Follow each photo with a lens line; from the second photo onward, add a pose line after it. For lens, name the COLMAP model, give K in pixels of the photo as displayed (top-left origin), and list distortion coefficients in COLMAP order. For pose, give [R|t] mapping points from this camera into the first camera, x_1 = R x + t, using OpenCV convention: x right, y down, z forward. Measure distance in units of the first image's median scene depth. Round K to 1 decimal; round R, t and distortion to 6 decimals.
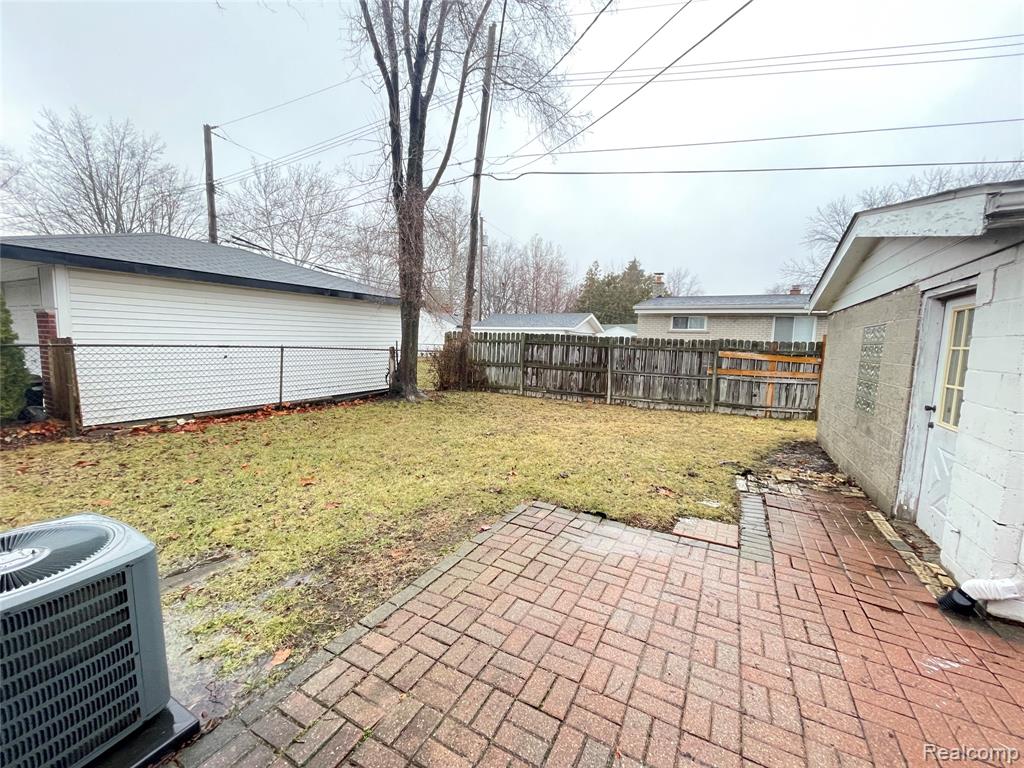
lens RADIAL K [[411.5, 0, 511.4], [0, 411.5, 383.8], [0, 0, 1]] dist [-0.005277, 0.000504]
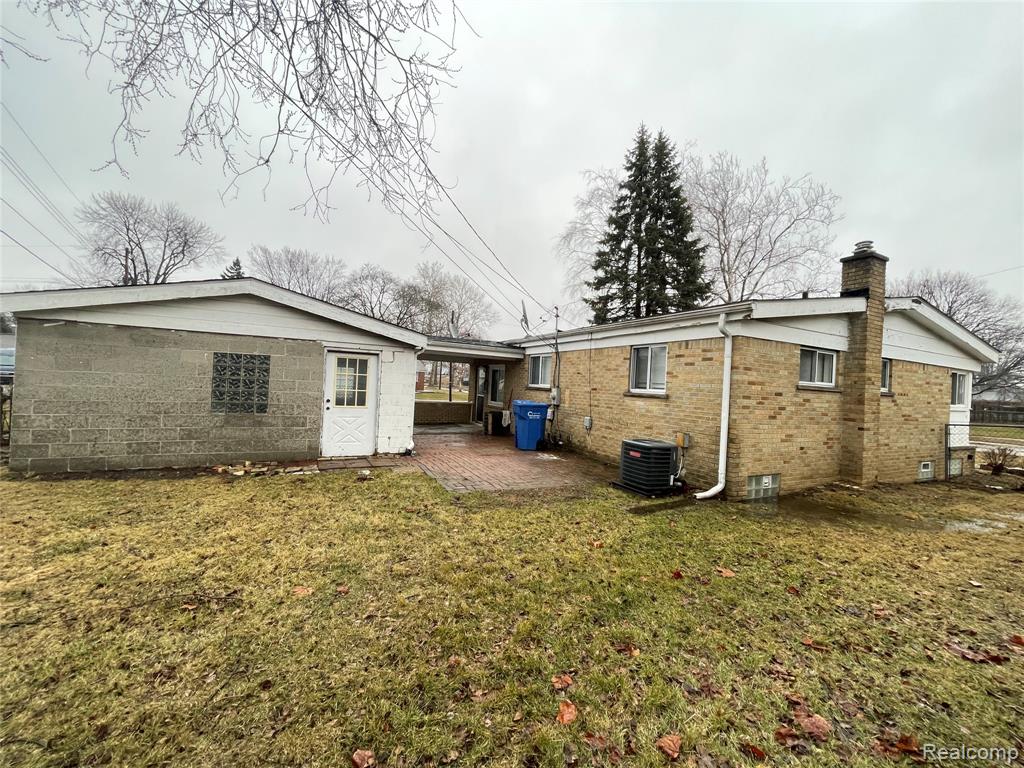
lens RADIAL K [[411.5, 0, 511.5], [0, 411.5, 384.2], [0, 0, 1]] dist [-0.005277, 0.000504]
pose [[-0.817333, -0.070615, 0.571822, -0.657484], [-0.013678, 0.994559, 0.103269, -0.171379], [-0.576003, 0.076584, -0.813852, 1.414980]]
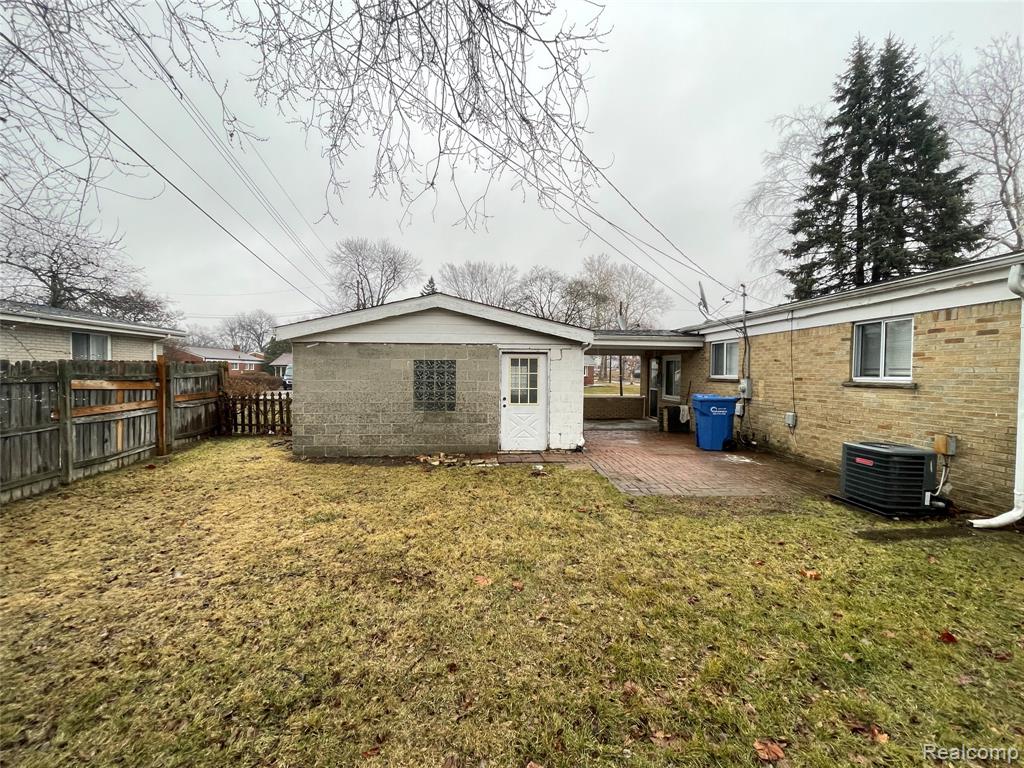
lens RADIAL K [[411.5, 0, 512.1], [0, 411.5, 383.2], [0, 0, 1]] dist [-0.005277, 0.000504]
pose [[-0.526148, -0.056086, 0.848541, -0.640427], [0.064955, 0.992257, 0.105861, -0.176418], [-0.847909, 0.110815, -0.518431, 1.389426]]
